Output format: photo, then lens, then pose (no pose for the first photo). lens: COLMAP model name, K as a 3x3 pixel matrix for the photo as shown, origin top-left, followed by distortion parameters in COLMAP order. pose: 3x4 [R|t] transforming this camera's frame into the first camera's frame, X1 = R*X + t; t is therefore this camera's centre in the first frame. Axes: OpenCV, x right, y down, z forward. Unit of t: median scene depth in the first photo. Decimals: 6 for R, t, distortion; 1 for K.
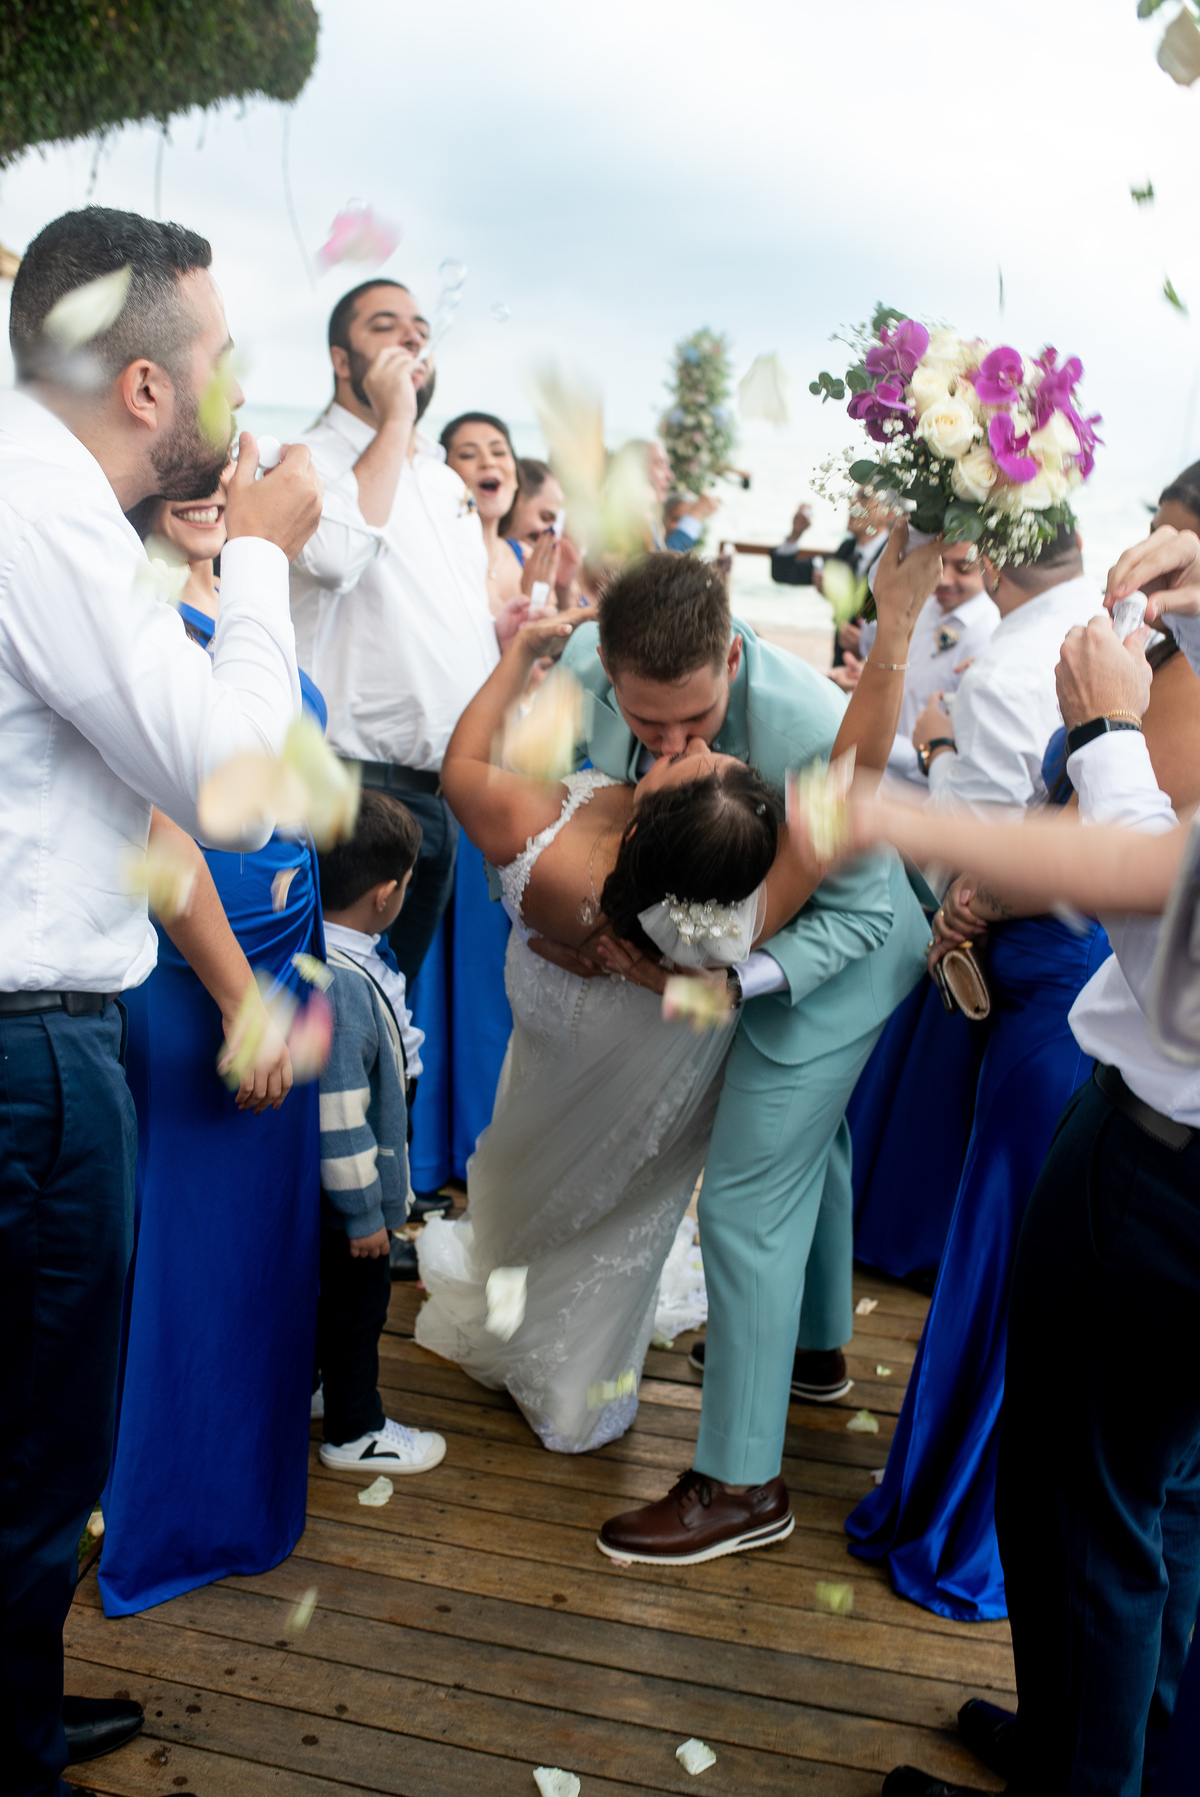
lens RADIAL K [[1759.8, 0, 605.3], [0, 1759.8, 860.4], [0, 0, 1]] dist [-0.002085, 0.009114]
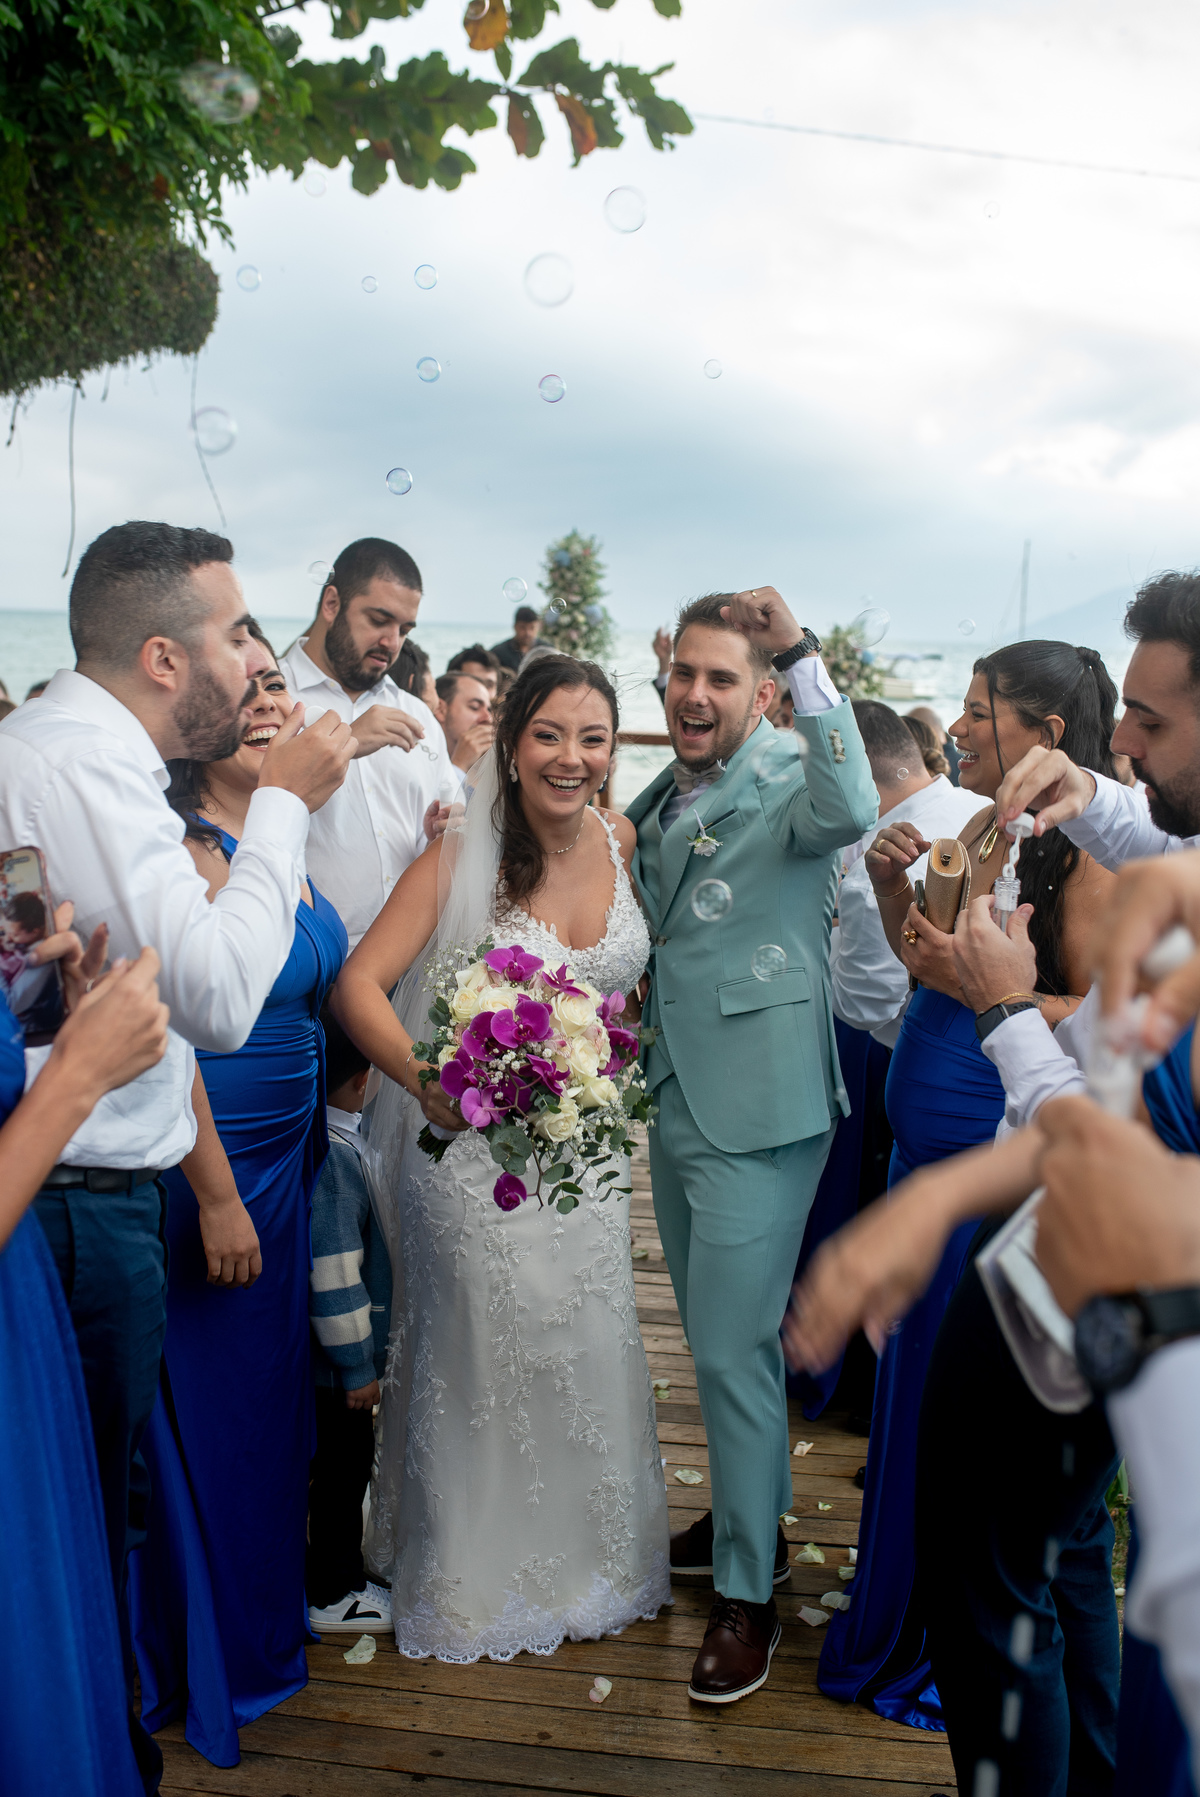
lens RADIAL K [[1759.8, 0, 605.3], [0, 1759.8, 860.4], [0, 0, 1]] dist [-0.002085, 0.009114]
pose [[0.996202, -0.051779, 0.070009, -0.032910], [0.058796, 0.993025, -0.102198, 0.005482], [-0.064229, 0.105926, 0.992298, -0.100855]]
